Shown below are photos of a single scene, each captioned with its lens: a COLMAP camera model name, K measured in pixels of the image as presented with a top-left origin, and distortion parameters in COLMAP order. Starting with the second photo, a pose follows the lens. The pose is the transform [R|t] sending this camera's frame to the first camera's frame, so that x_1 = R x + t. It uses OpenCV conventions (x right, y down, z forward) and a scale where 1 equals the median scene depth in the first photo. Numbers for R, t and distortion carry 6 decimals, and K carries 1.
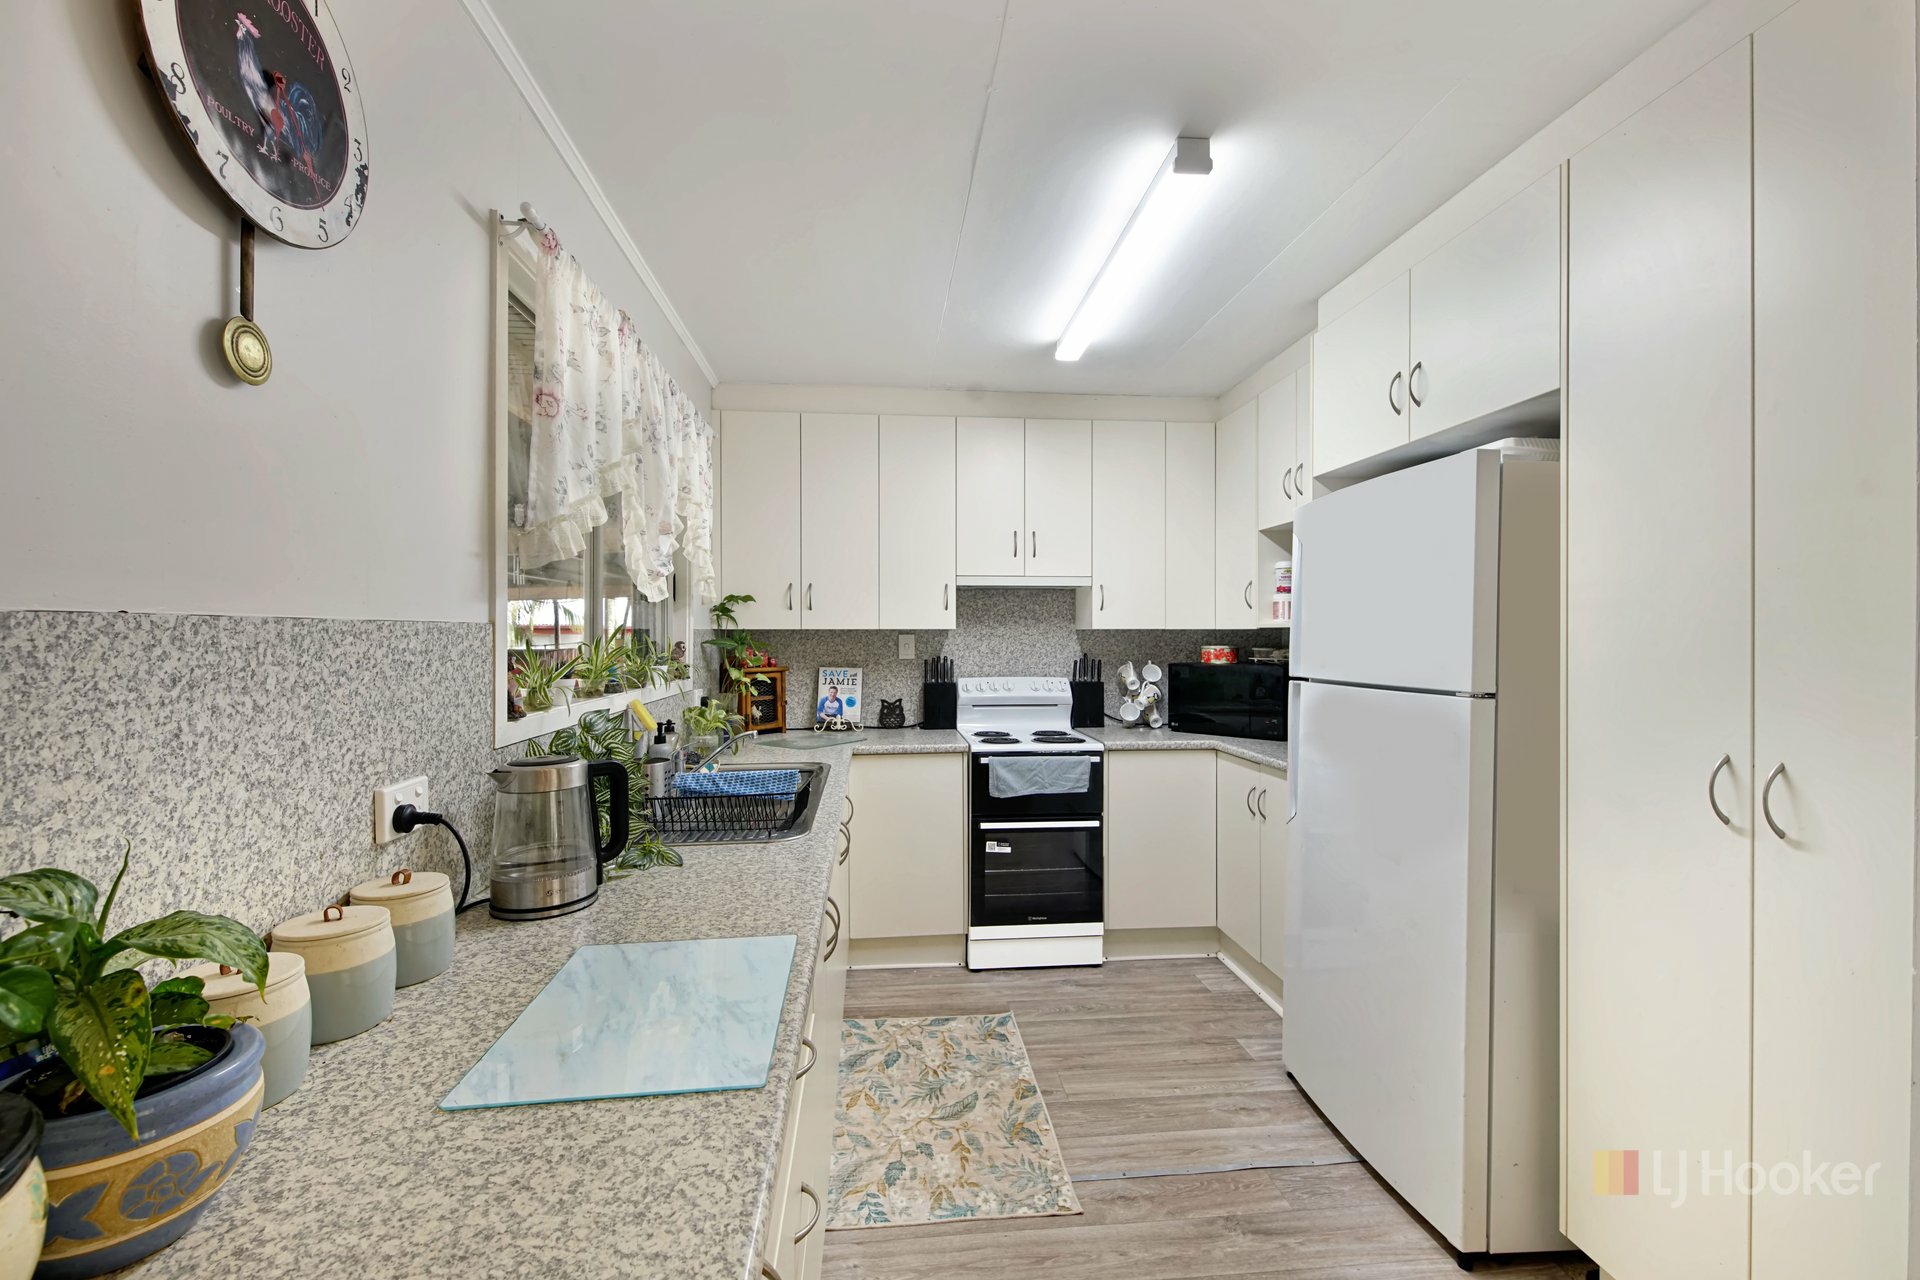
lens RADIAL K [[831.2, 0, 955.0], [0, 831.2, 634.2], [0, 0, 1]] dist [0.000441, -0.000129]
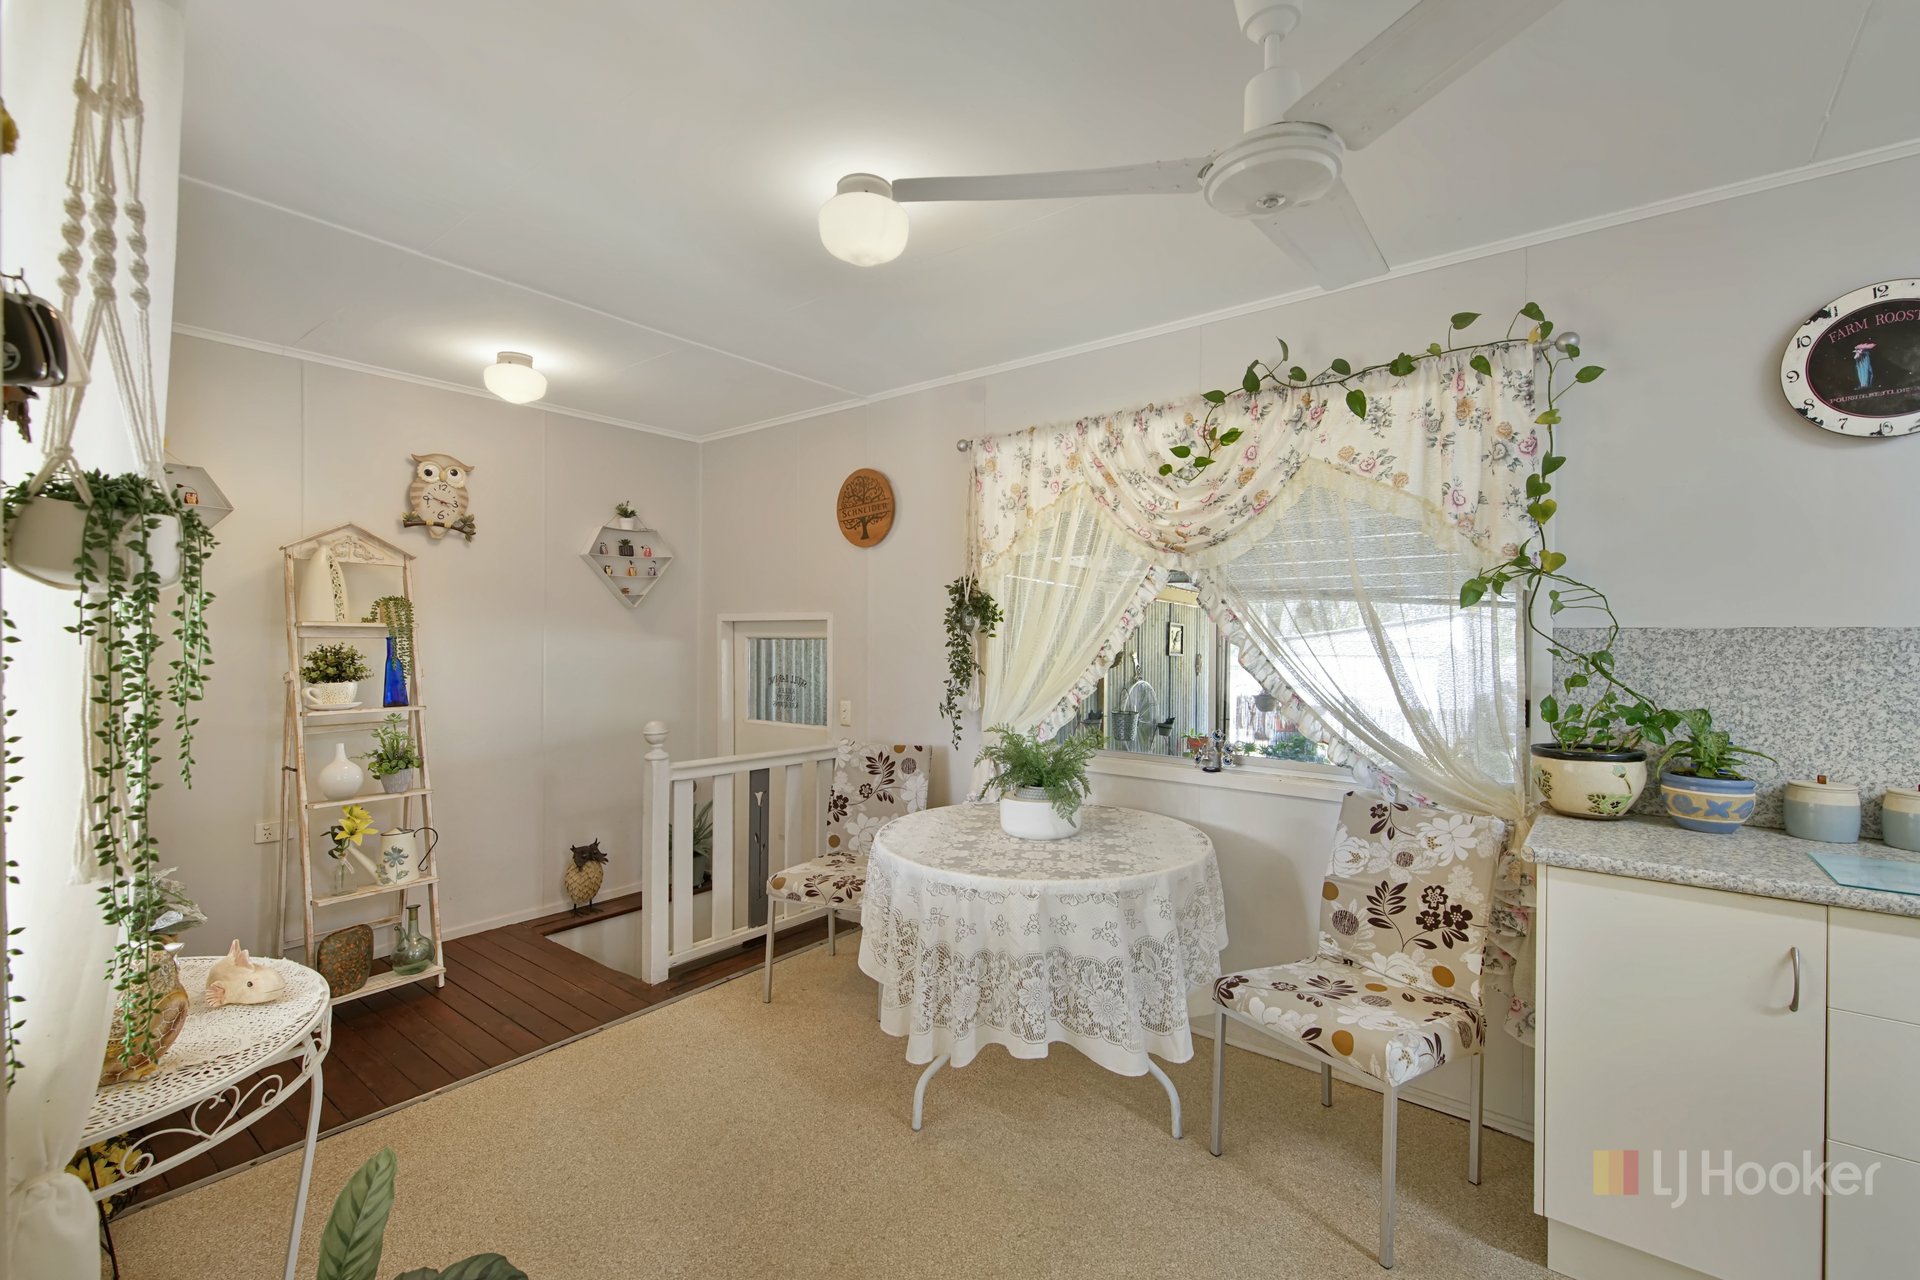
lens RADIAL K [[831.2, 0, 955.0], [0, 831.2, 634.2], [0, 0, 1]] dist [0.000441, -0.000129]
pose [[-0.694033, -0.003265, -0.719936, 2.433801], [-0.003998, 0.999992, -0.000681, 0.006661], [0.719932, 0.002406, -0.694040, 0.866510]]
